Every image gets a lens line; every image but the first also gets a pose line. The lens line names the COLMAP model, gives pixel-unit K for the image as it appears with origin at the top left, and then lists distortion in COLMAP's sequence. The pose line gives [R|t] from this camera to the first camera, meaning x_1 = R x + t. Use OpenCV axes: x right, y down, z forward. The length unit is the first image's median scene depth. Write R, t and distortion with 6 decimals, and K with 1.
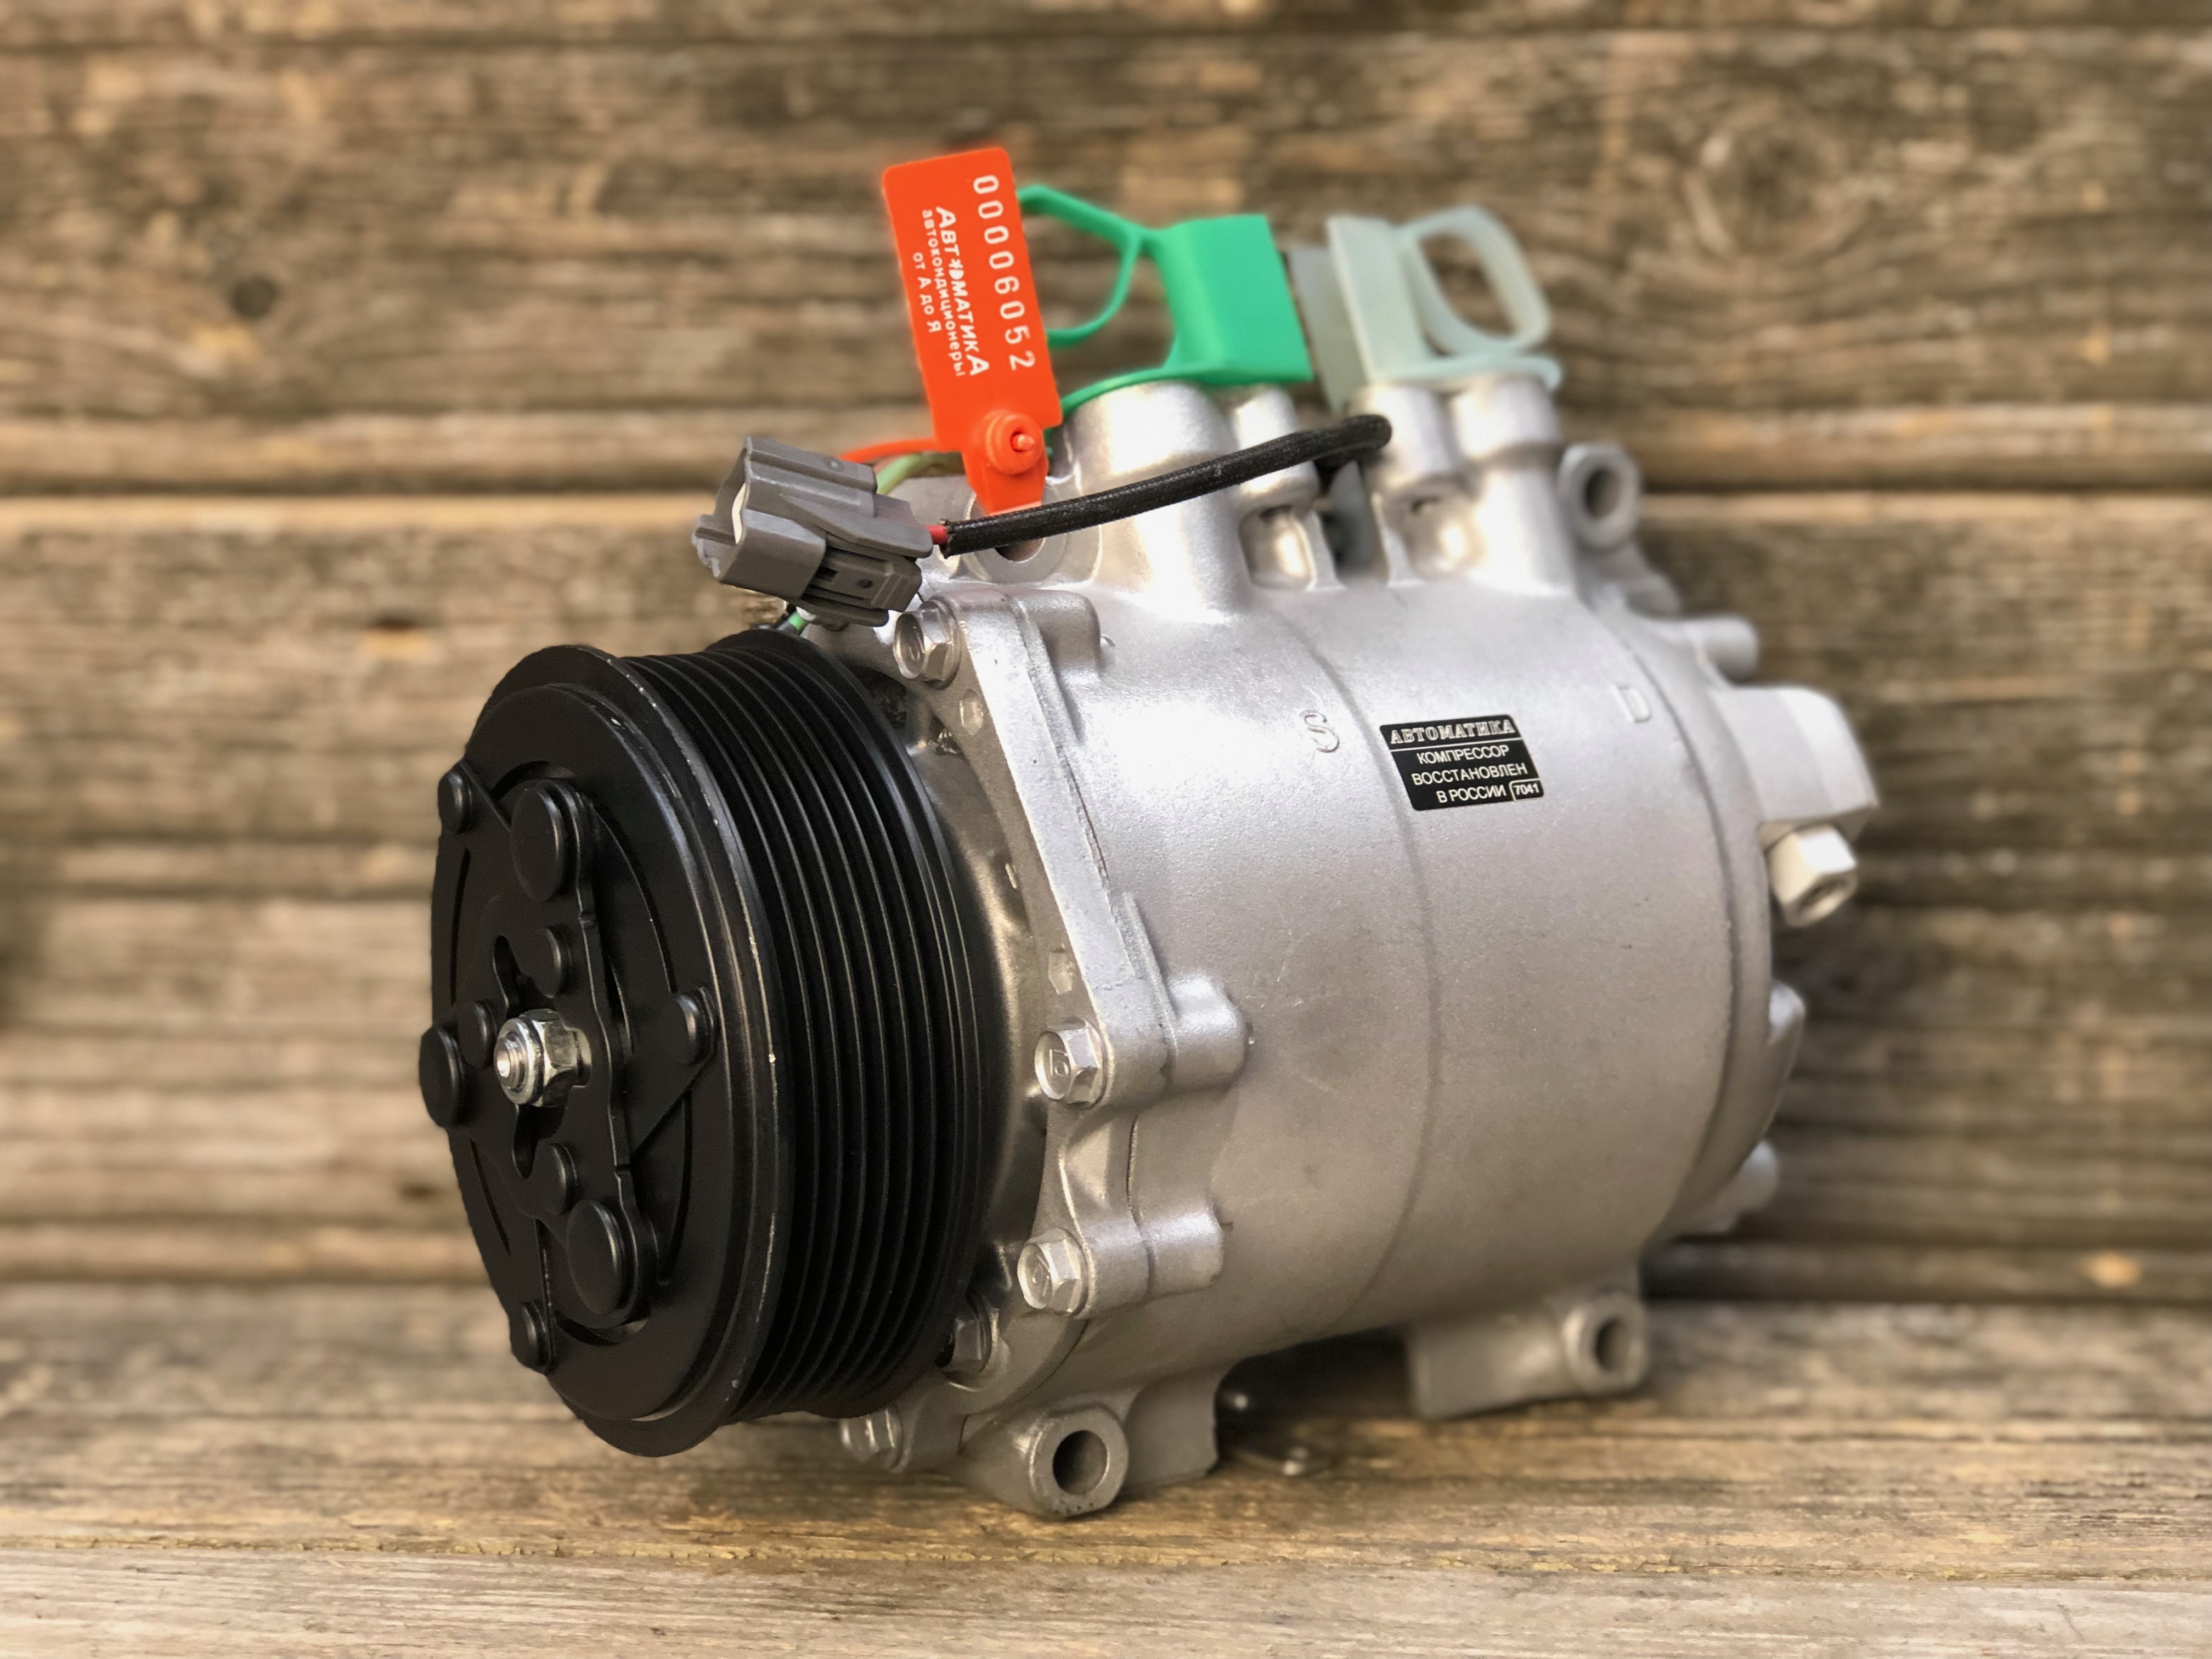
lens RADIAL K [[3721.6, 0, 1129.2], [0, 3721.6, 864.2], [0, 0, 1]] dist [0.032064, 0.000000]
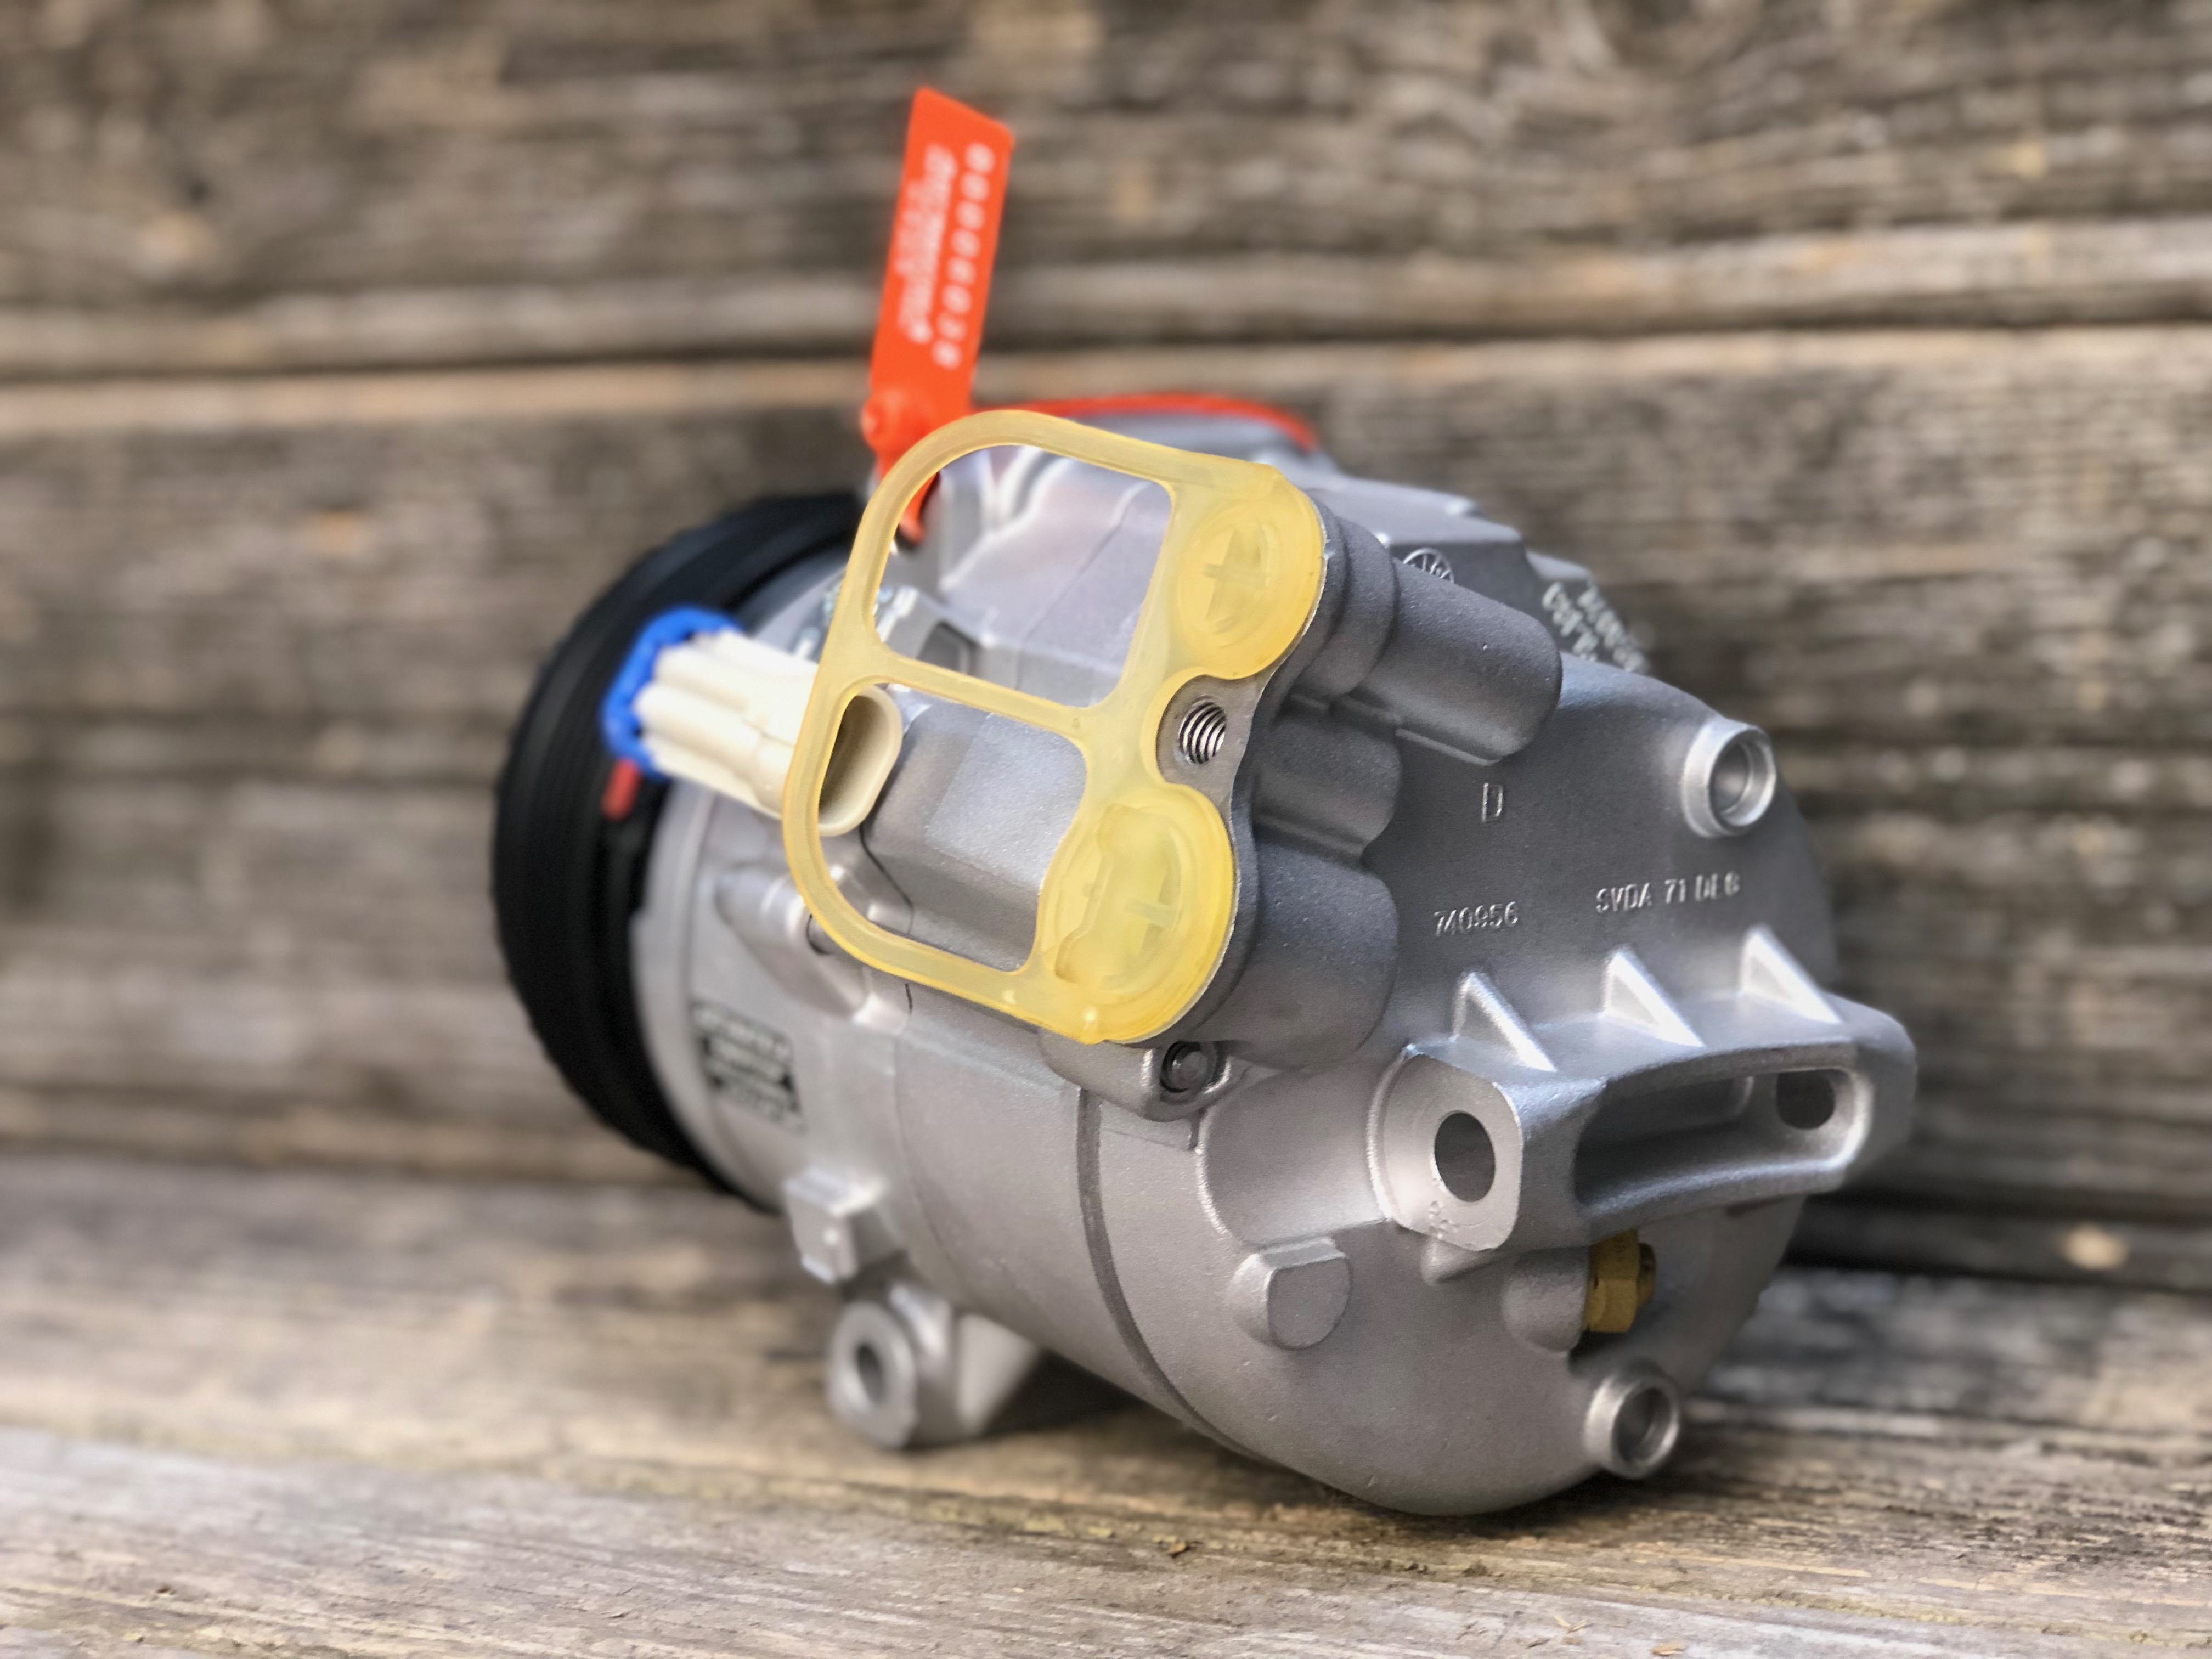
lens RADIAL K [[3721.6, 0, 1107.0], [0, 3721.6, 842.9], [0, 0, 1]] dist [0.032064, 0.000000]
pose [[0.944055, 0.016701, -0.329366, 0.338567], [-0.014529, 0.999853, 0.009054, 0.012609], [0.329469, -0.003762, 0.944159, 0.127416]]
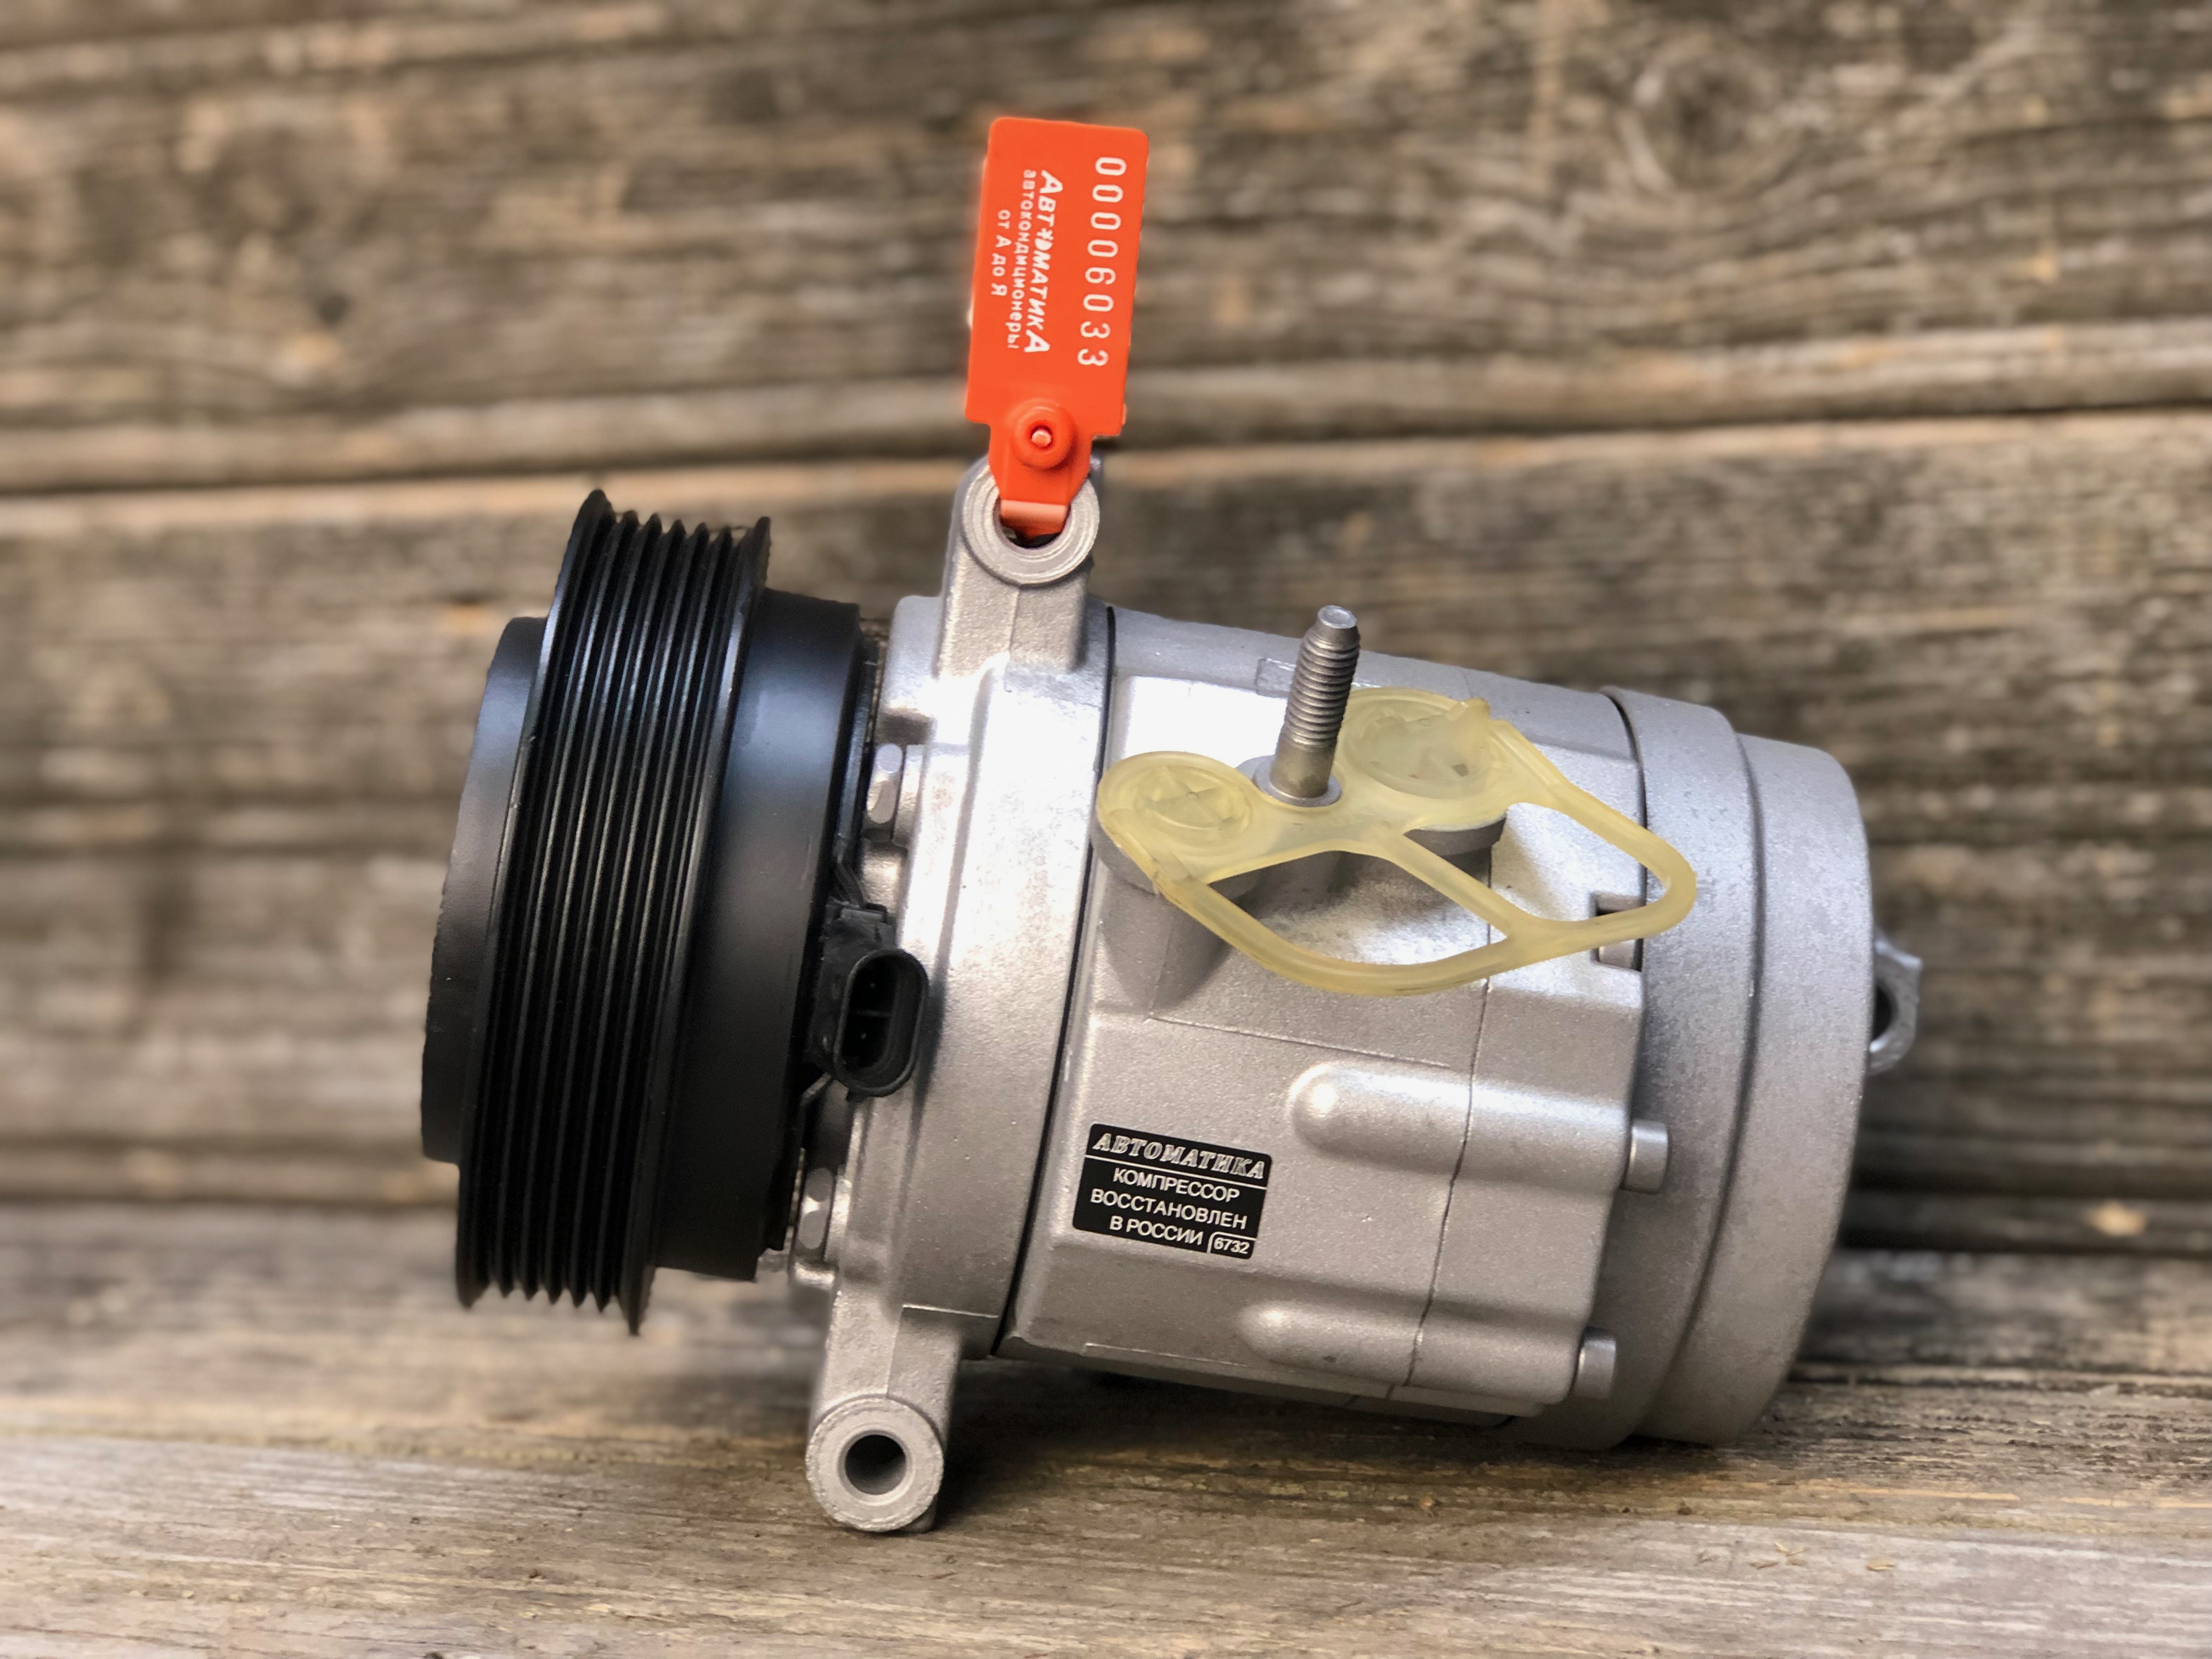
lens RADIAL K [[3721.6, 0, 1101.1], [0, 3721.6, 847.2], [0, 0, 1]] dist [0.032064, 0.000000]
pose [[0.967118, -0.012515, -0.254021, 0.262545], [0.013241, 0.999912, 0.001149, 0.008139], [0.253984, -0.004474, 0.967198, -0.000820]]
